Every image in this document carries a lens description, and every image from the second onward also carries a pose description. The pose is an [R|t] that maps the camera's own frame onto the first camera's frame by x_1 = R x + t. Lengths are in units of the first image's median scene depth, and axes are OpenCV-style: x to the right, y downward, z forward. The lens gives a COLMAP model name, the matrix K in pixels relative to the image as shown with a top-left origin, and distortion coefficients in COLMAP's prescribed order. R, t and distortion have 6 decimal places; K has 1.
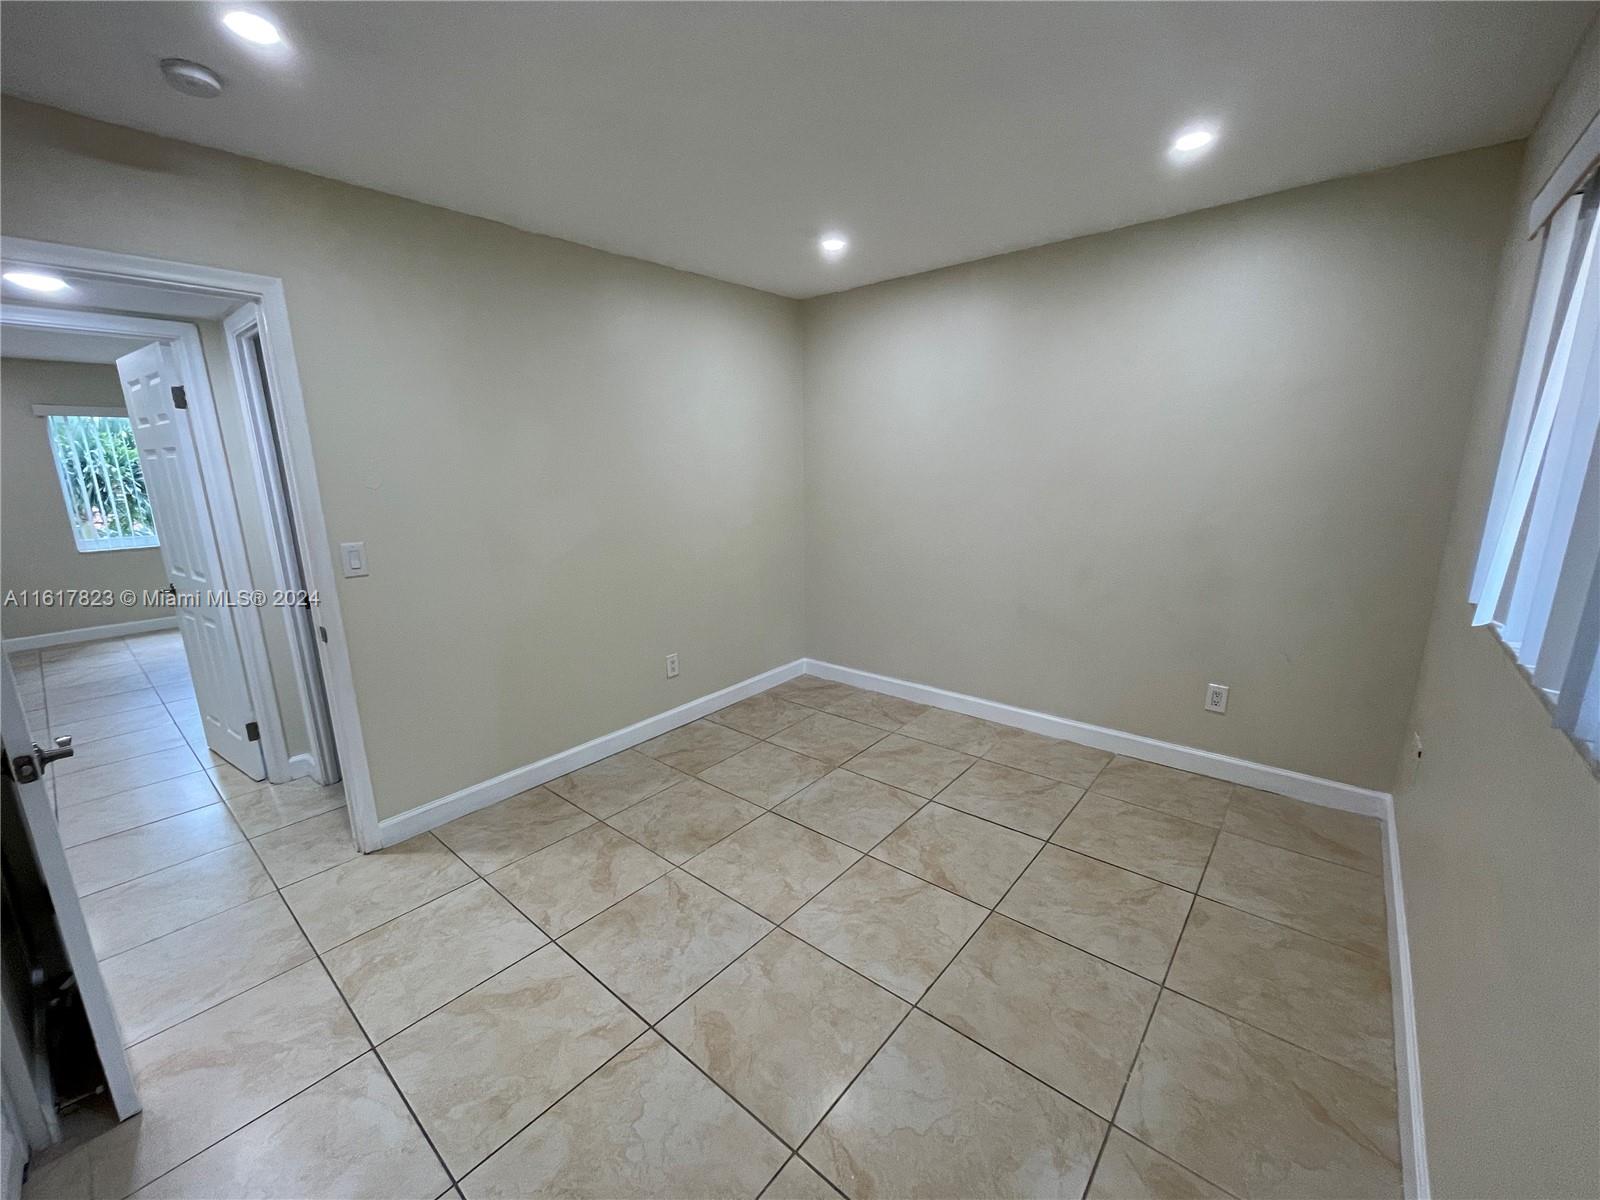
lens RADIAL K [[647.1, 0, 802.9], [0, 647.1, 607.5], [0, 0, 1]] dist [-0.001788, 0.000563]
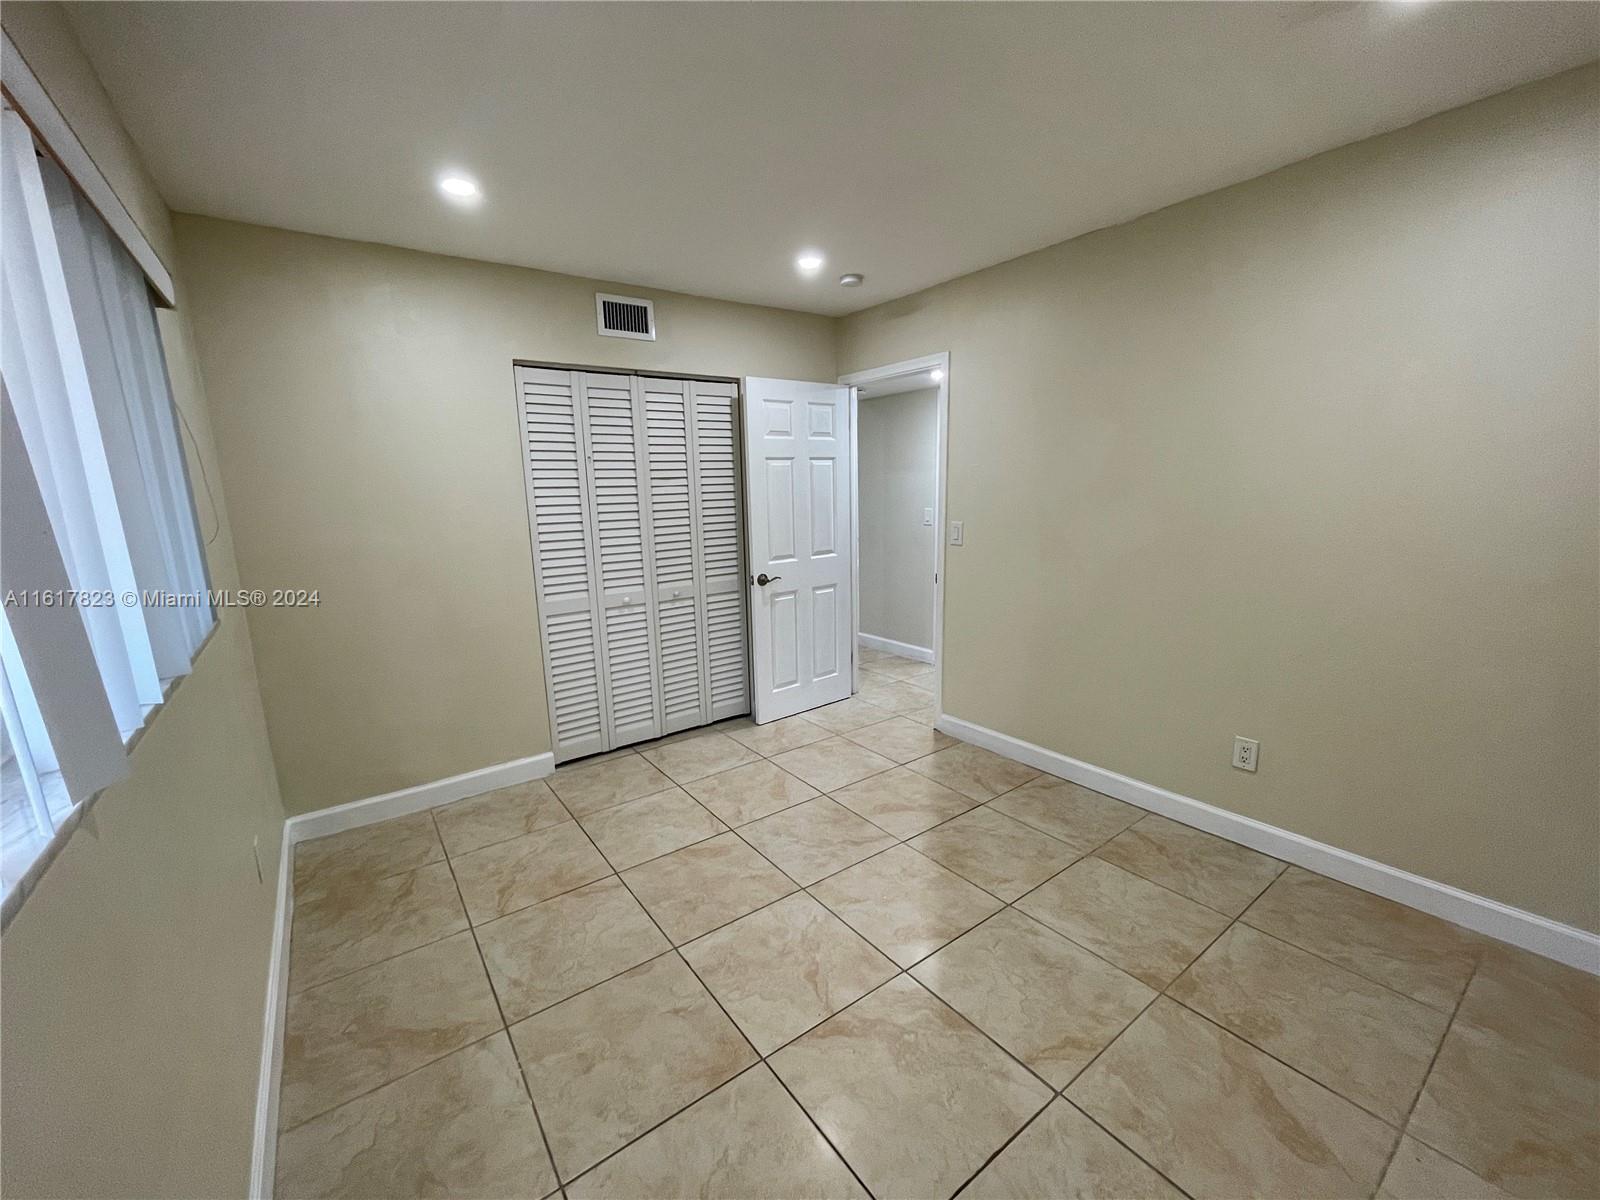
lens RADIAL K [[647.1, 0, 805.4], [0, 647.1, 602.8], [0, 0, 1]] dist [-0.001788, 0.000563]
pose [[-0.225752, 0.206697, -0.952004, 0.869552], [-0.188690, 0.949448, 0.250887, -0.249094], [0.955736, 0.236272, -0.175338, 1.008123]]
